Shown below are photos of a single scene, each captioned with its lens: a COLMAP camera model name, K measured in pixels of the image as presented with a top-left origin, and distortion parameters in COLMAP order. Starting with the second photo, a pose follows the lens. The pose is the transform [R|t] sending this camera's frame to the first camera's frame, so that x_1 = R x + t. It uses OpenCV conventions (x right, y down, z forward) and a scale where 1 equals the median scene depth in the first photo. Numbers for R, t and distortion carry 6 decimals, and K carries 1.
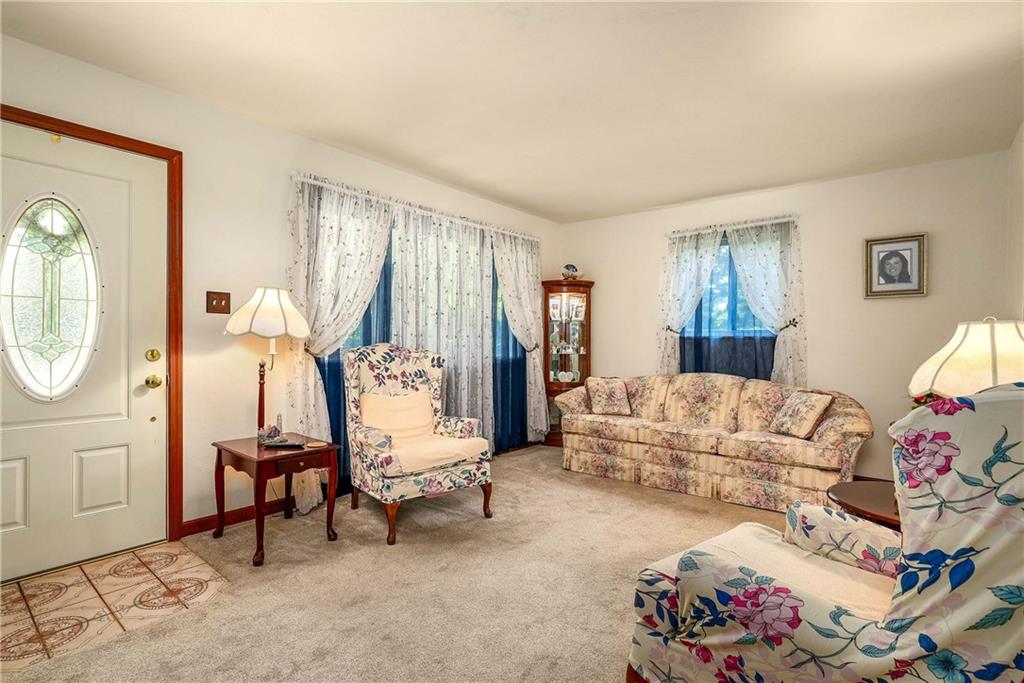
lens RADIAL K [[485.8, 0, 502.1], [0, 485.8, 340.5], [0, 0, 1]] dist [-0.002485, -0.000237]
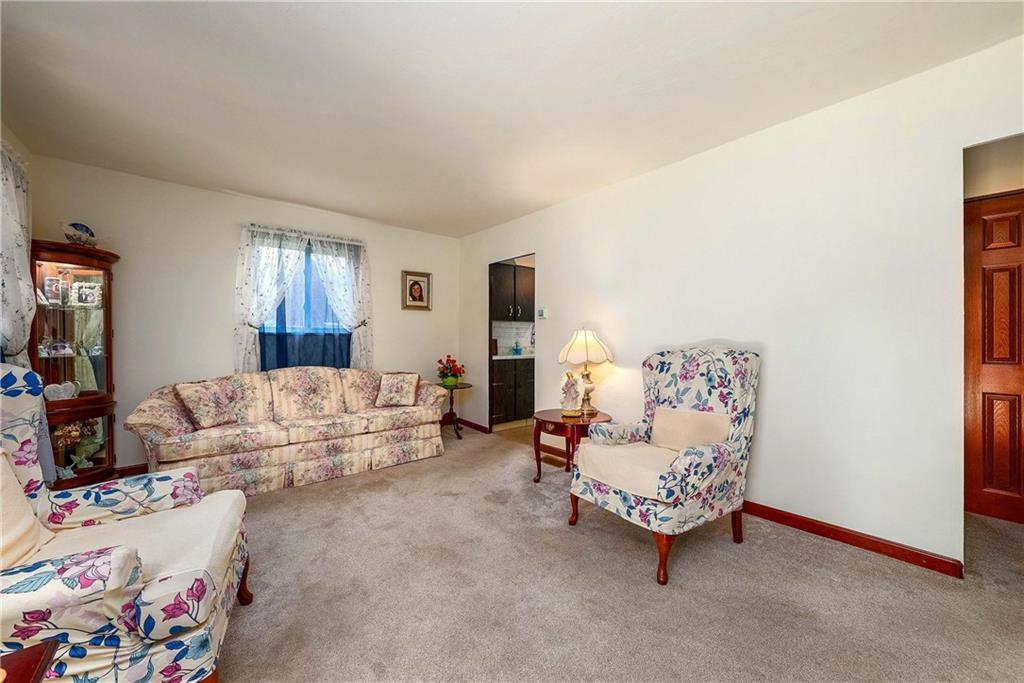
lens RADIAL K [[386.4, 0, 511.3], [0, 386.4, 338.5], [0, 0, 1]] dist [-0.002034, 0.000046]
pose [[0.185440, -0.005191, 0.982642, -0.370047], [-0.003374, 0.999977, 0.005919, -0.002582], [-0.982650, -0.004413, 0.185418, 0.422631]]
